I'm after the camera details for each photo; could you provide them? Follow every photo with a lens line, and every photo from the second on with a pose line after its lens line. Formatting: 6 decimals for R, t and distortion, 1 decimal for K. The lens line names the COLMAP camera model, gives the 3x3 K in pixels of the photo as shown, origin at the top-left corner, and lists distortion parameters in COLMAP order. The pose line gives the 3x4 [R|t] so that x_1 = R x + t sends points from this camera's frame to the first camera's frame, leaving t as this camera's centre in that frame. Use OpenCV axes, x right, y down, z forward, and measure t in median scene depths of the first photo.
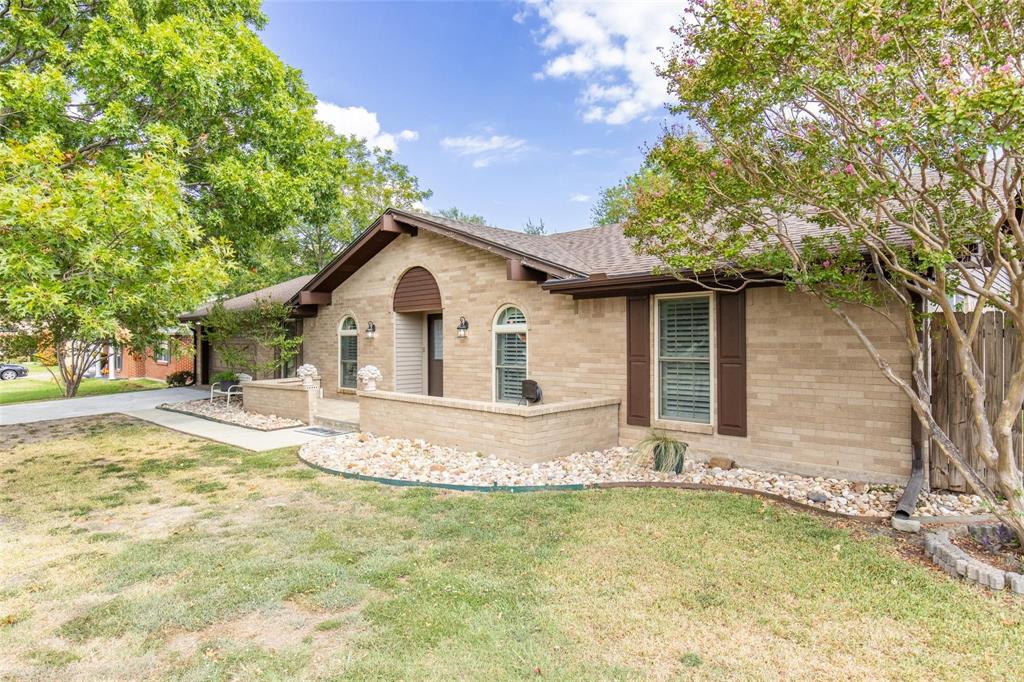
lens RADIAL K [[592.7, 0, 512.0], [0, 592.7, 341.0], [0, 0, 1]] dist [-0.000083, 0.000087]
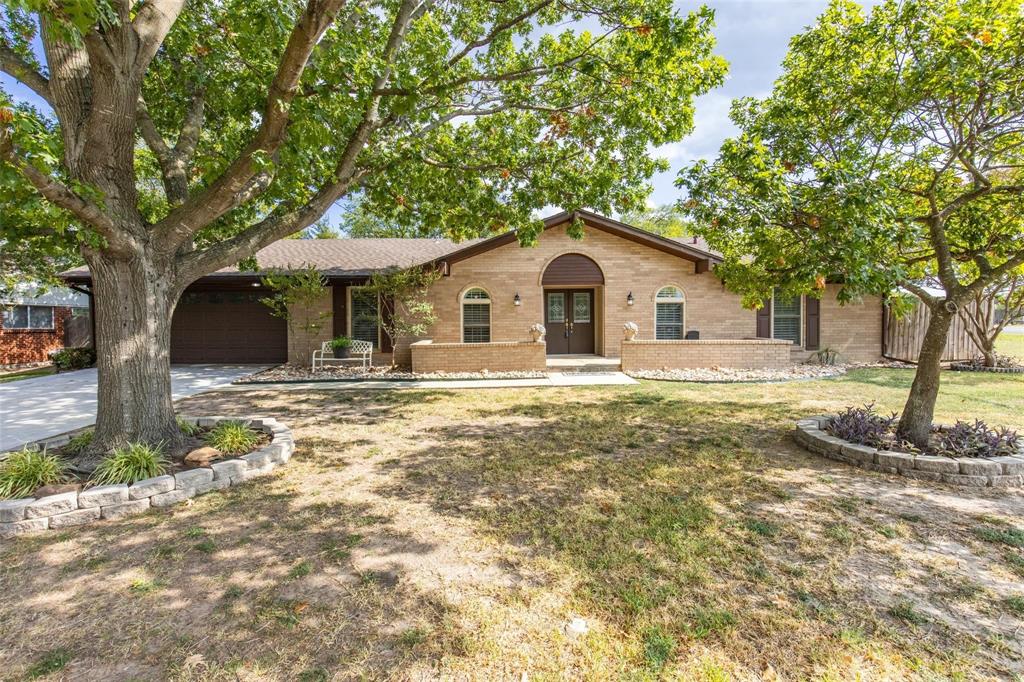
lens RADIAL K [[468.2, 0, 512.6], [0, 468.2, 337.3], [0, 0, 1]] dist [0.003635, 0.000507]
pose [[0.713822, -0.023455, 0.699935, -1.259421], [0.002161, 0.999508, 0.031289, 0.041328], [-0.700324, -0.020822, 0.713521, 0.406424]]
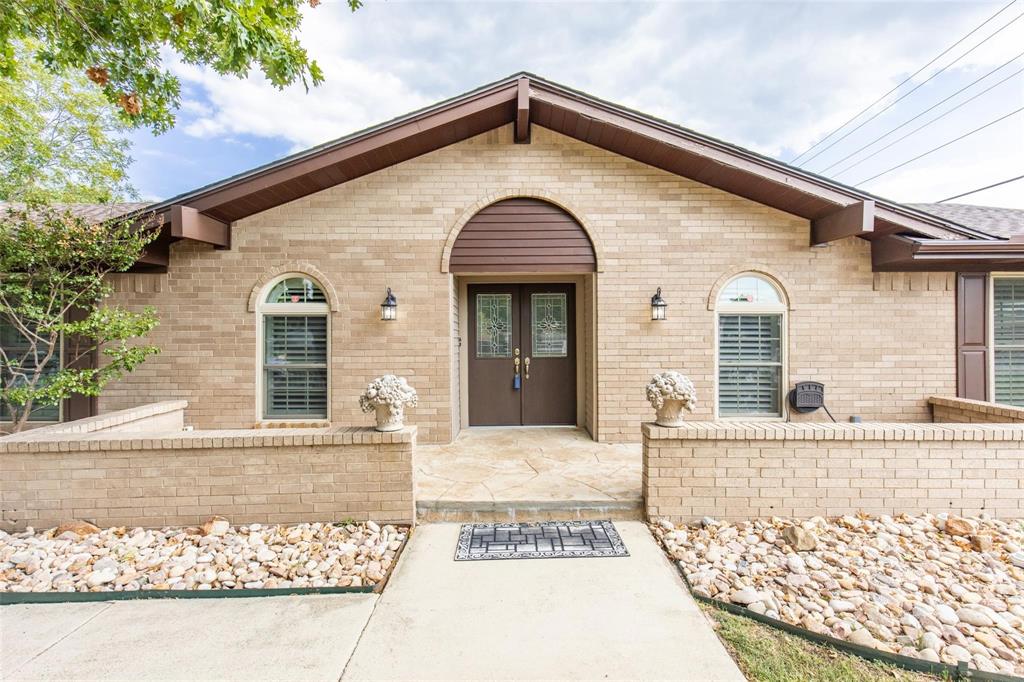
lens RADIAL K [[462.4, 0, 517.5], [0, 462.4, 338.8], [0, 0, 1]] dist [0.002126, 0.000322]
pose [[0.711376, 0.002710, 0.702806, -0.597496], [-0.001501, 0.999996, -0.002336, 0.016885], [-0.702810, 0.000607, 0.711377, 0.847131]]
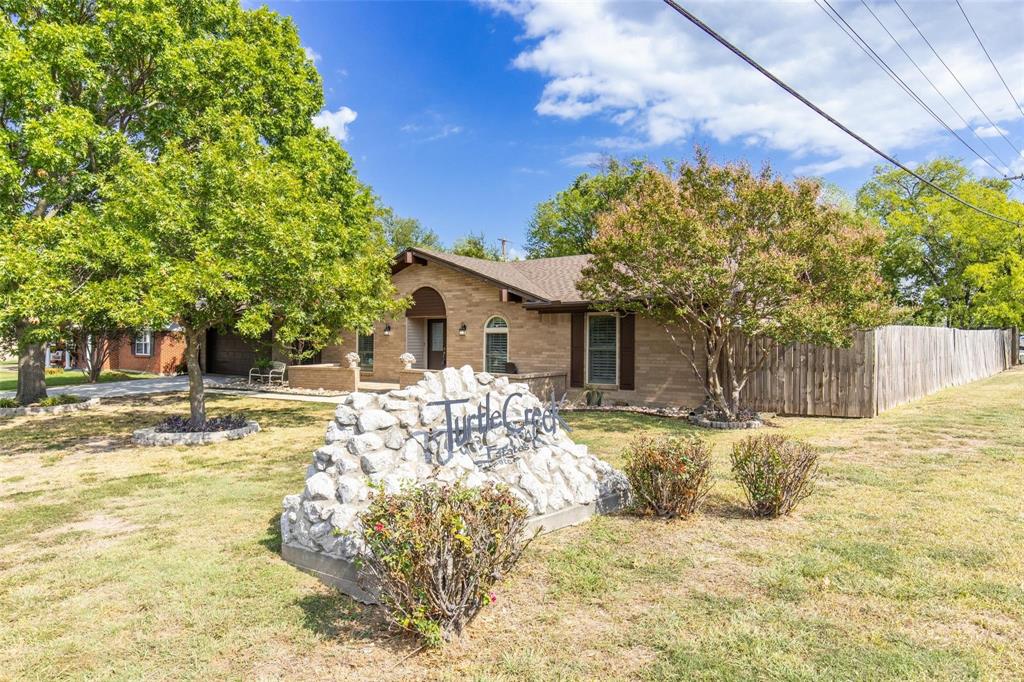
lens RADIAL K [[631.4, 0, 512.0], [0, 631.4, 341.0], [0, 0, 1]] dist [0.038804, 0.000115]
pose [[0.990934, 0.009689, 0.133999, -0.196067], [-0.009913, 0.999950, 0.001004, 0.005435], [-0.133983, -0.002323, 0.990981, -0.707298]]
